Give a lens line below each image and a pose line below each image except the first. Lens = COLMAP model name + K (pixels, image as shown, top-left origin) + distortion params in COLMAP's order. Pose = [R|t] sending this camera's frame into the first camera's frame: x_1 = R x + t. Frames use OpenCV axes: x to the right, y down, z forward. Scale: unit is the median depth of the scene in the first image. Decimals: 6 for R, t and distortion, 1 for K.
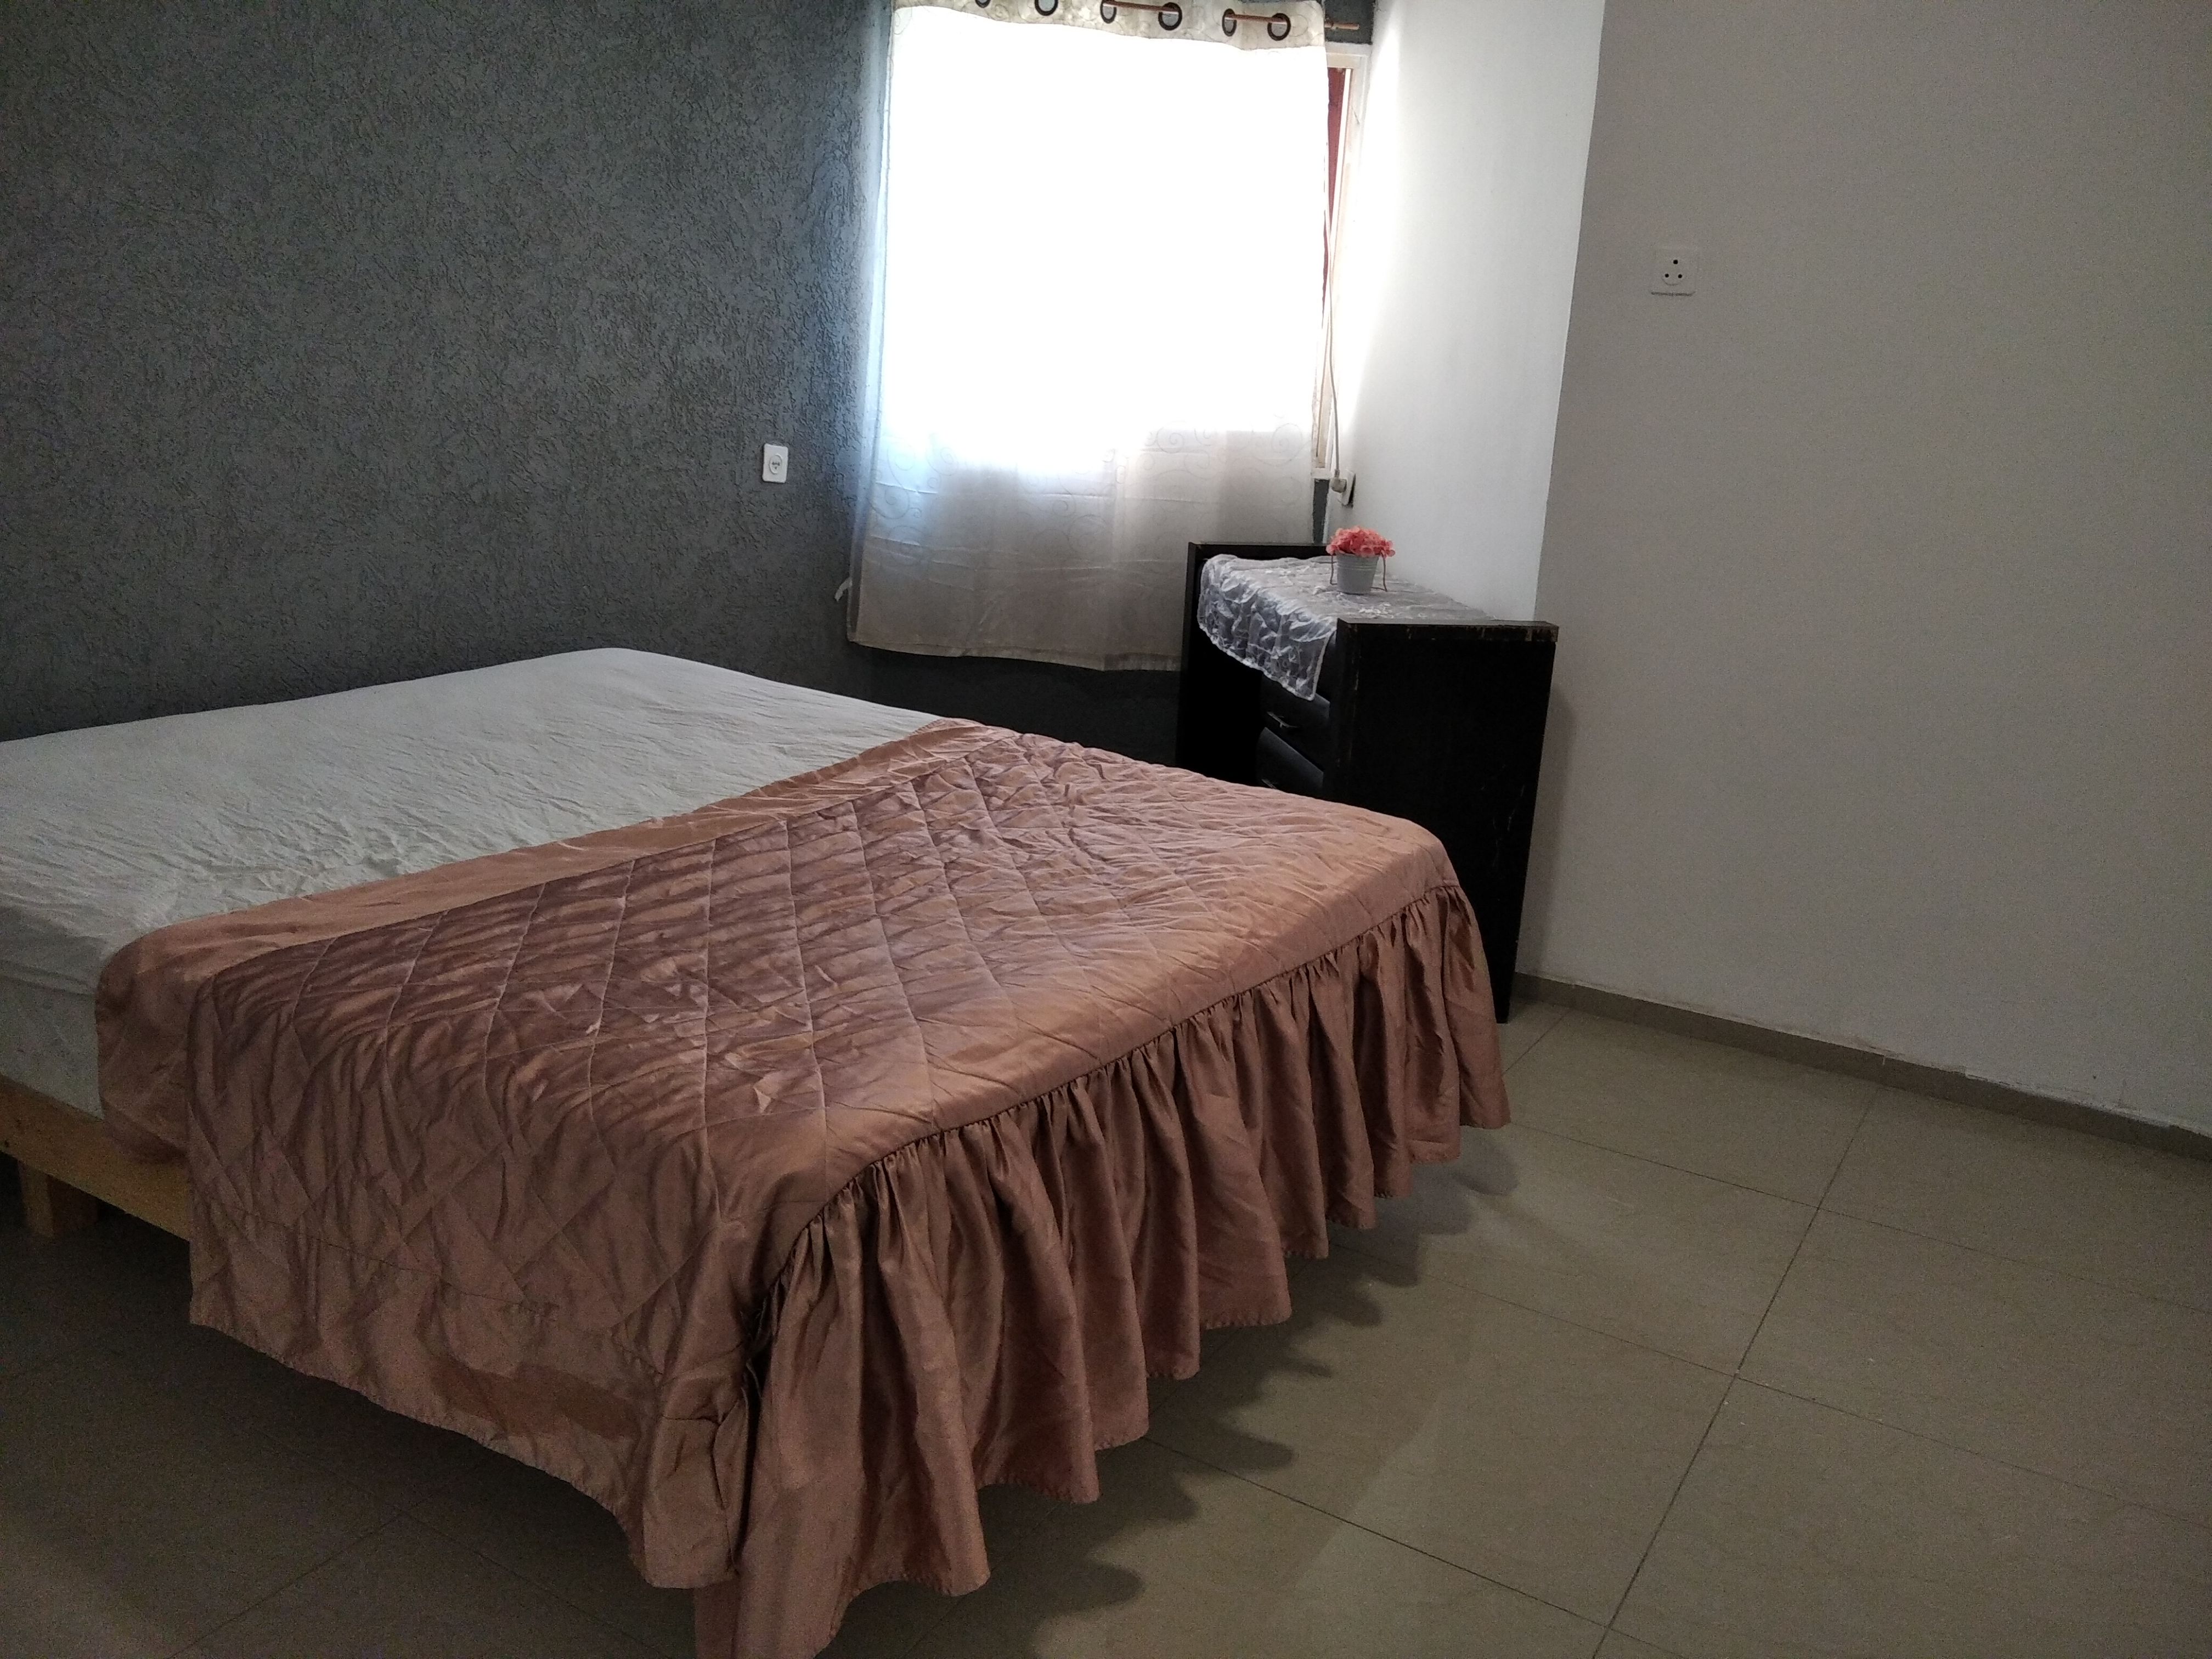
lens RADIAL K [[1770.9, 0, 1105.6], [0, 1770.9, 828.4], [0, 0, 1]] dist [0.034151, -0.058203]
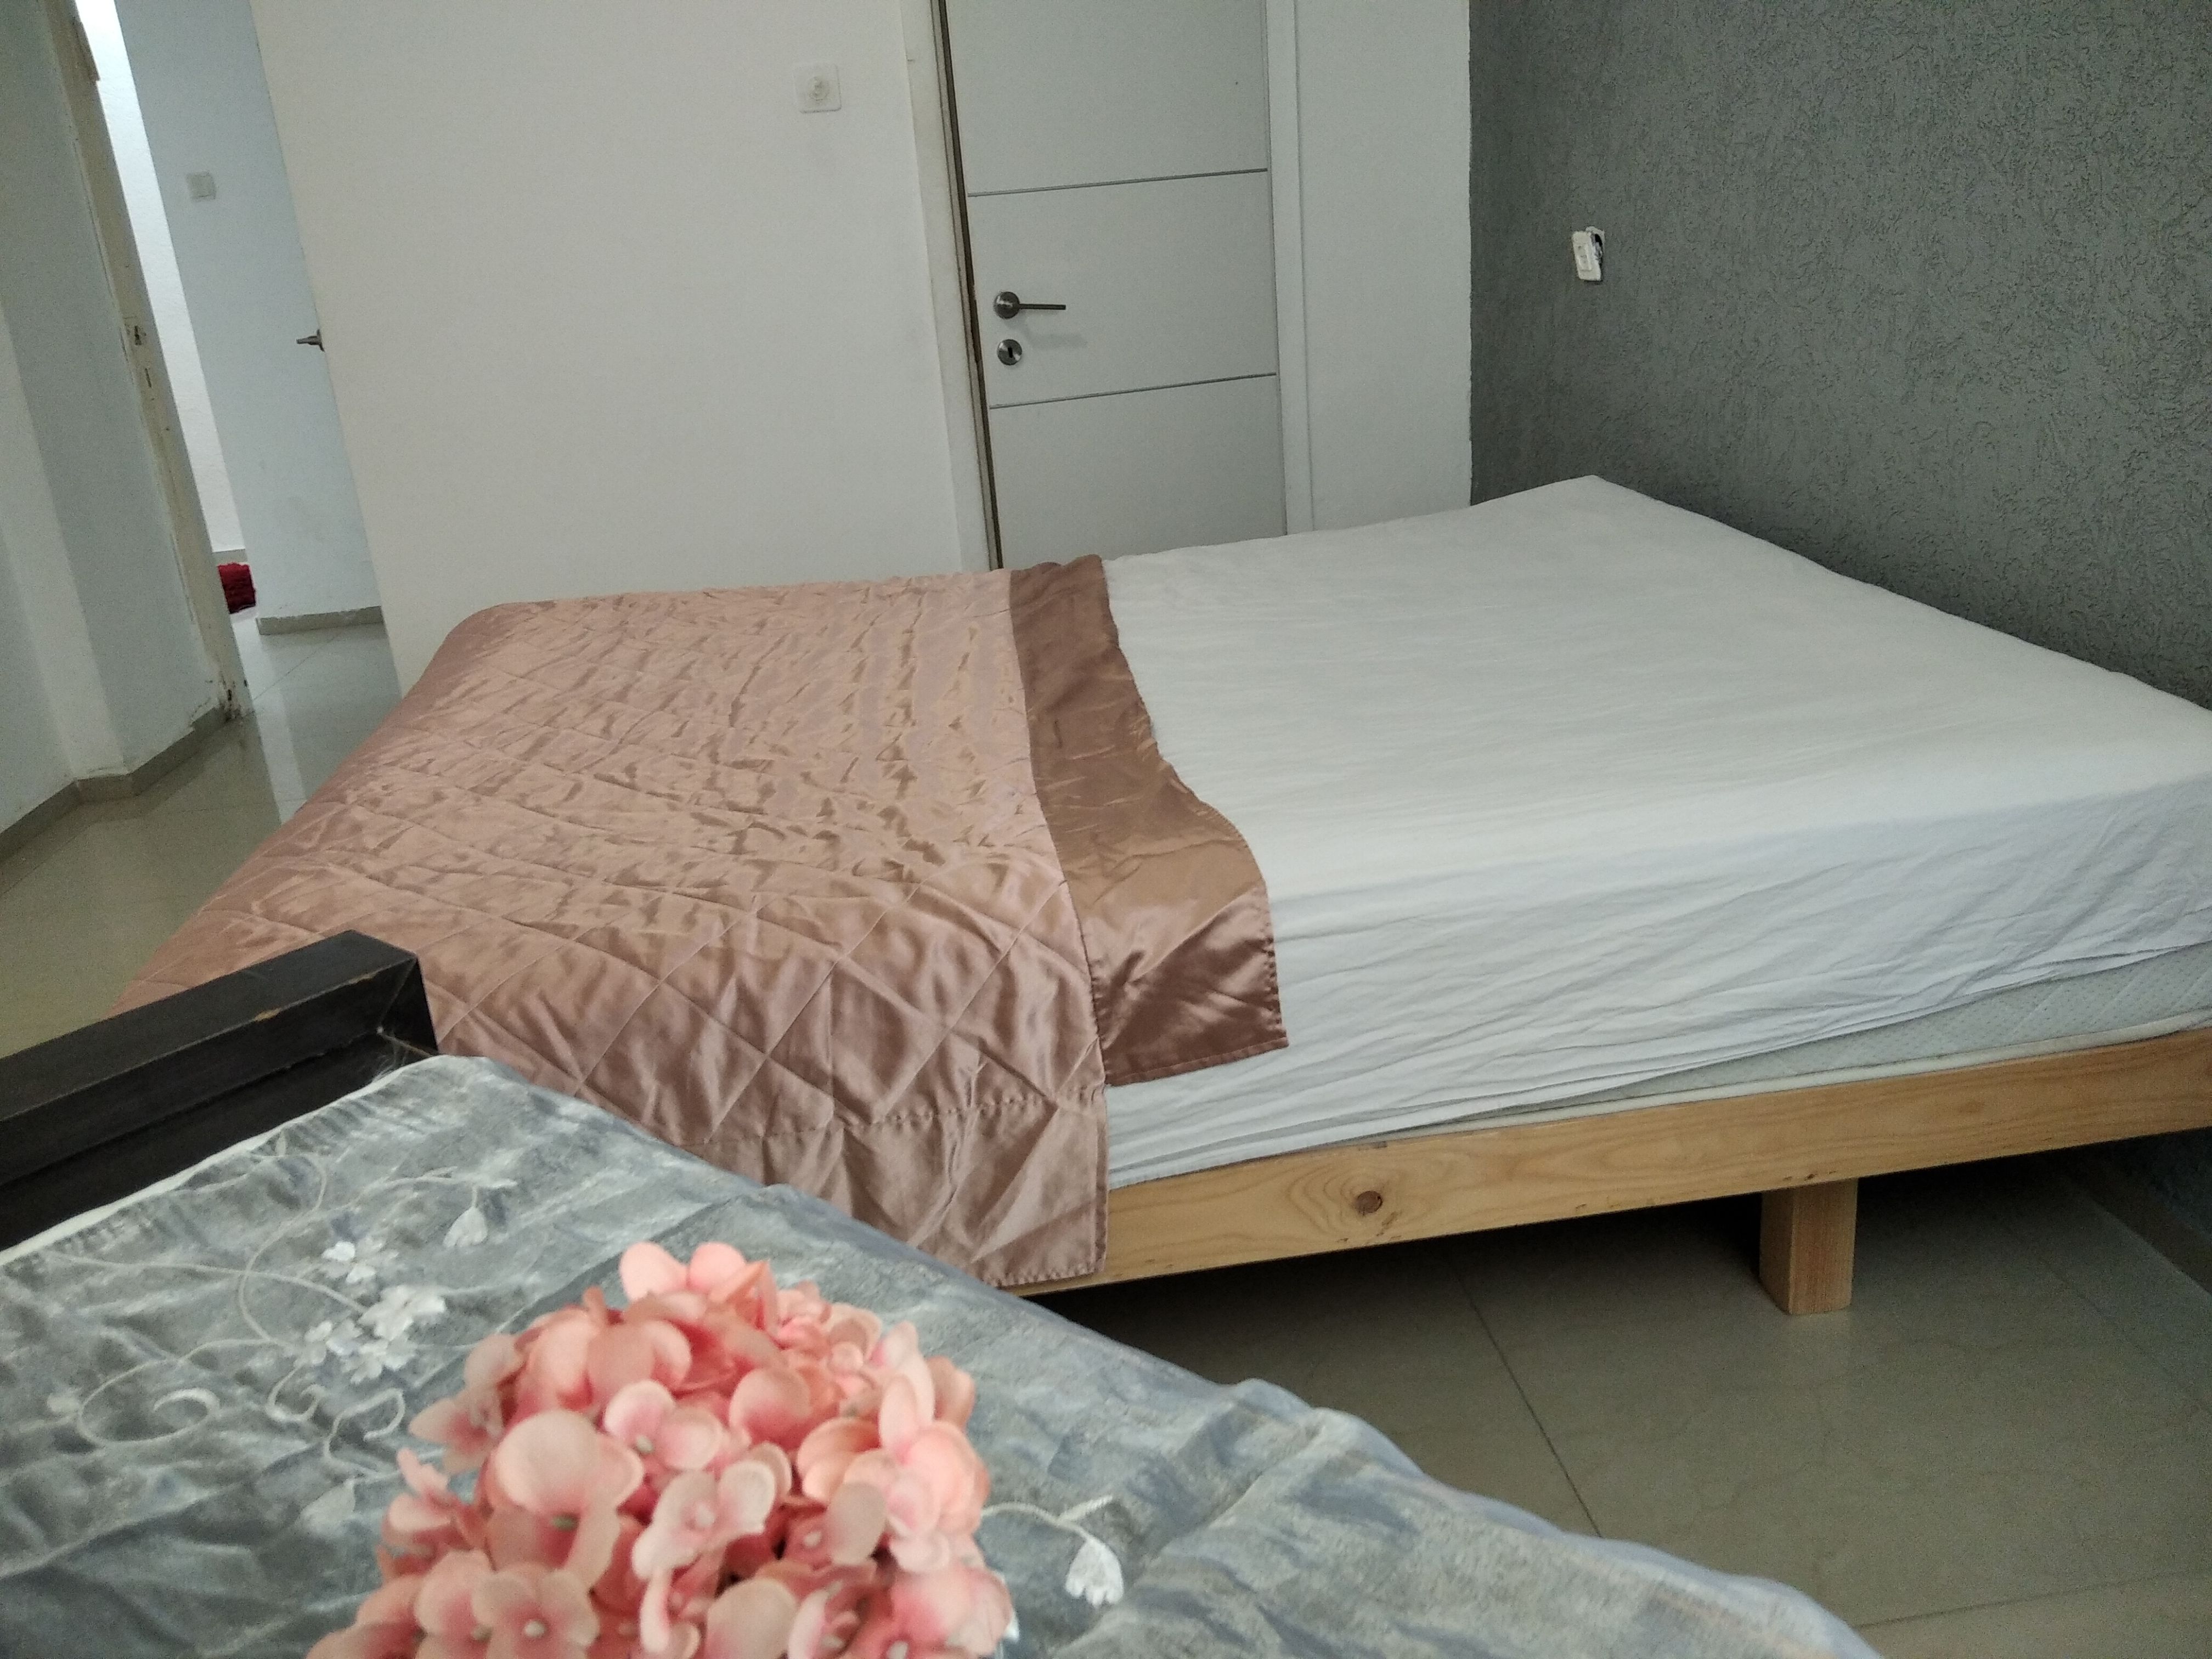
lens RADIAL K [[1770.9, 0, 1105.2], [0, 1770.9, 826.7], [0, 0, 1]] dist [0.034151, -0.058203]
pose [[0.581059, 0.196617, -0.789754, -0.102840], [-0.077030, 0.979310, 0.187134, -0.101467], [0.810208, -0.047901, 0.584183, 0.389087]]
